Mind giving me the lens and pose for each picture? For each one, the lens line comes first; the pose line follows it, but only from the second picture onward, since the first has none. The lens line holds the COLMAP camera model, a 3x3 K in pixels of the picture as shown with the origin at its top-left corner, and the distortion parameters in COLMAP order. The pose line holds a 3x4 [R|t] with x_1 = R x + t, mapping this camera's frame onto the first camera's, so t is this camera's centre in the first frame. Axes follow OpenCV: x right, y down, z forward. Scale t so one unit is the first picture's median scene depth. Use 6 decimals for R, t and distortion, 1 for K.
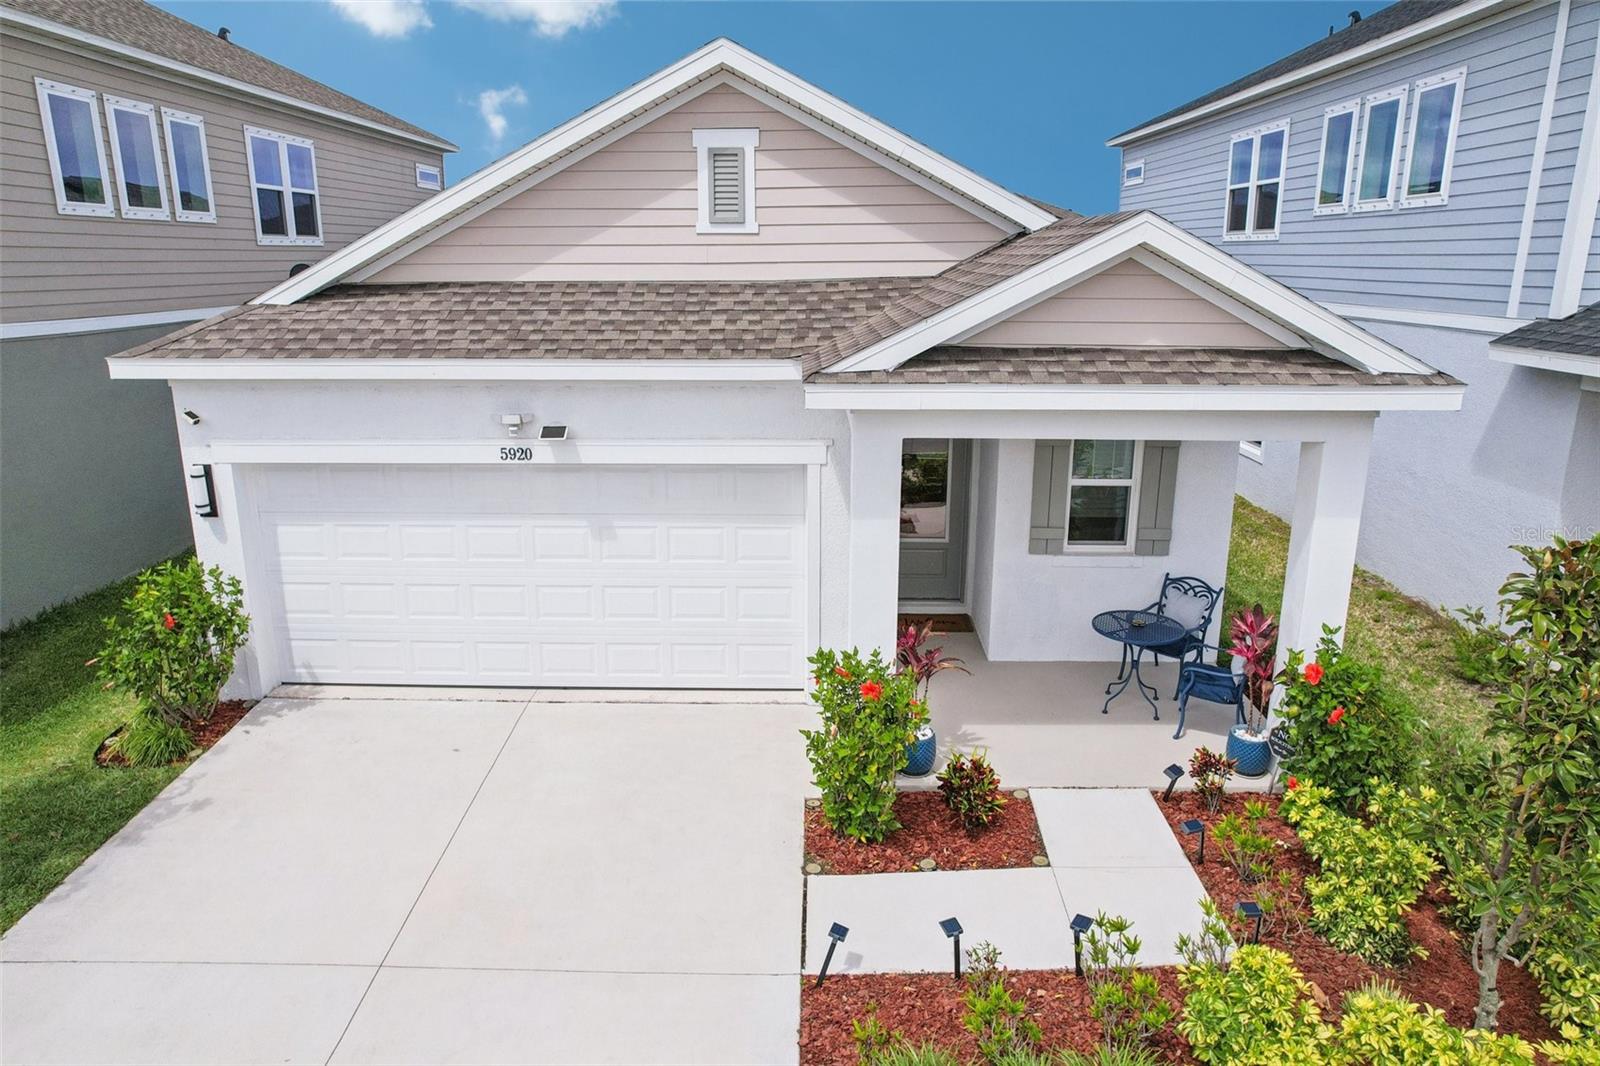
lens RADIAL K [[1011.0, 0, 800.0], [0, 1011.0, 533.0], [0, 0, 1]] dist [-0.042499, 0.043377]
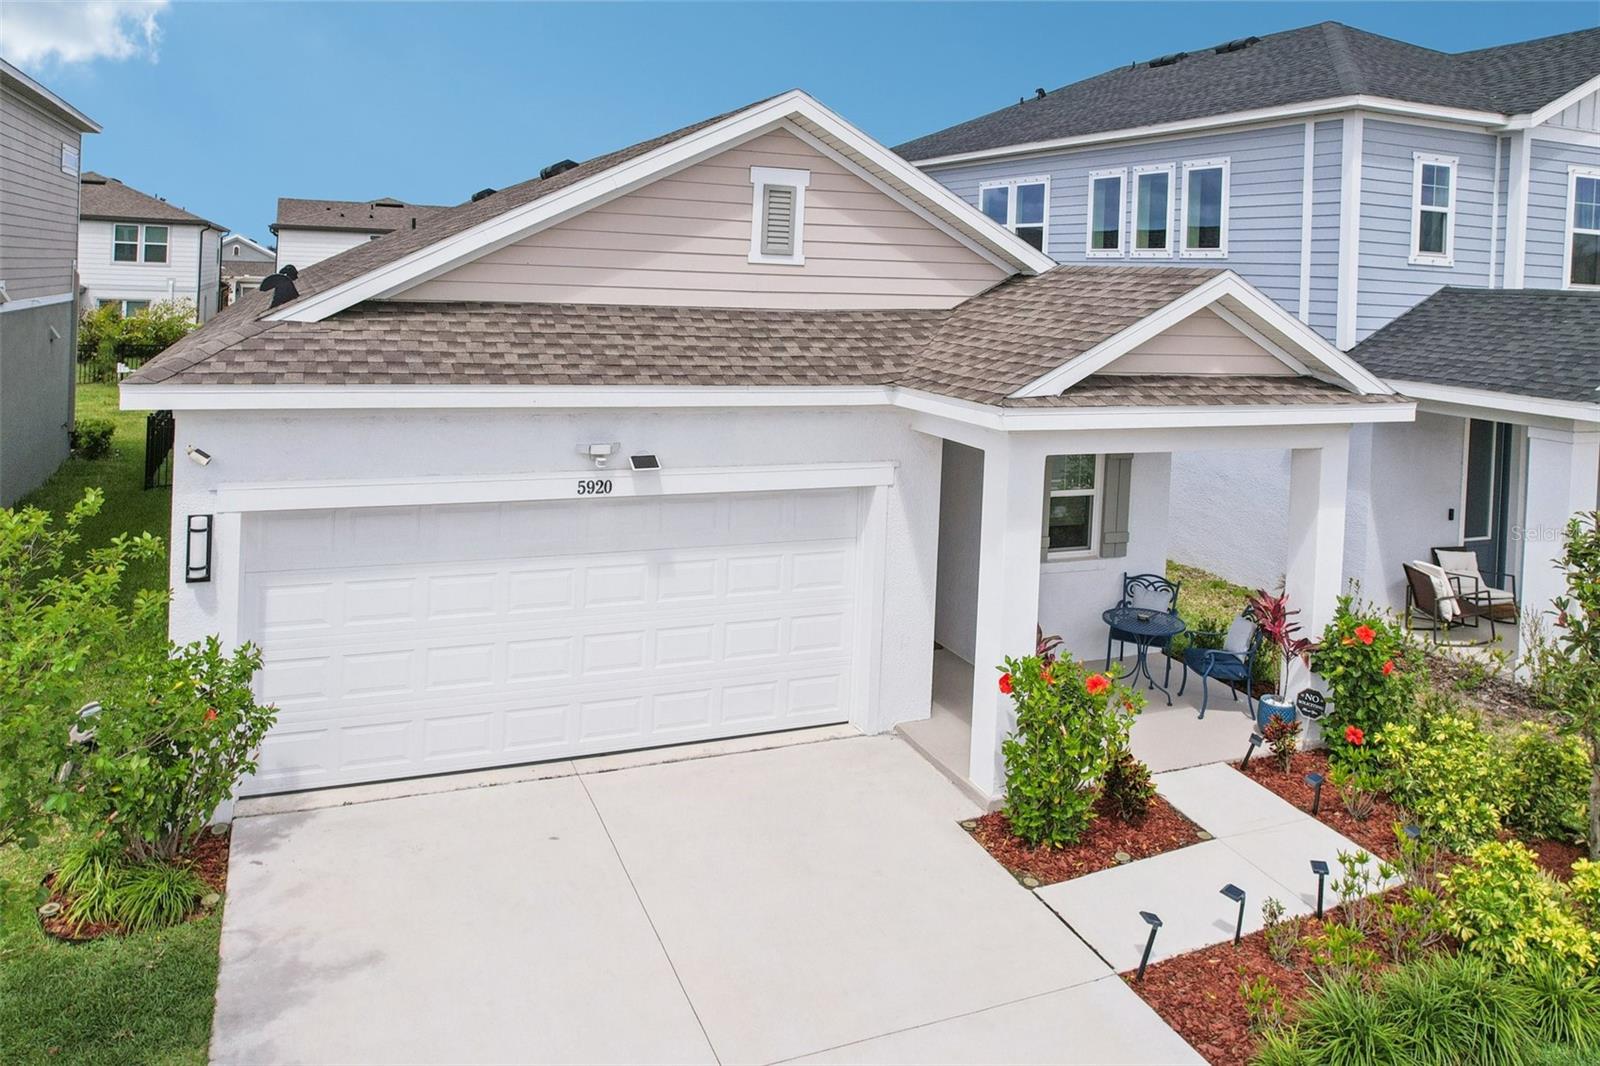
lens RADIAL K [[1123.5, 0, 829.2], [0, 1123.5, 322.6], [0, 0, 1]] dist [-0.010195, 0.000250]
pose [[0.910315, 0.019722, 0.413447, -0.508749], [0.070967, 0.976637, -0.202839, -0.001839], [-0.407788, 0.213988, 0.887647, -0.030647]]
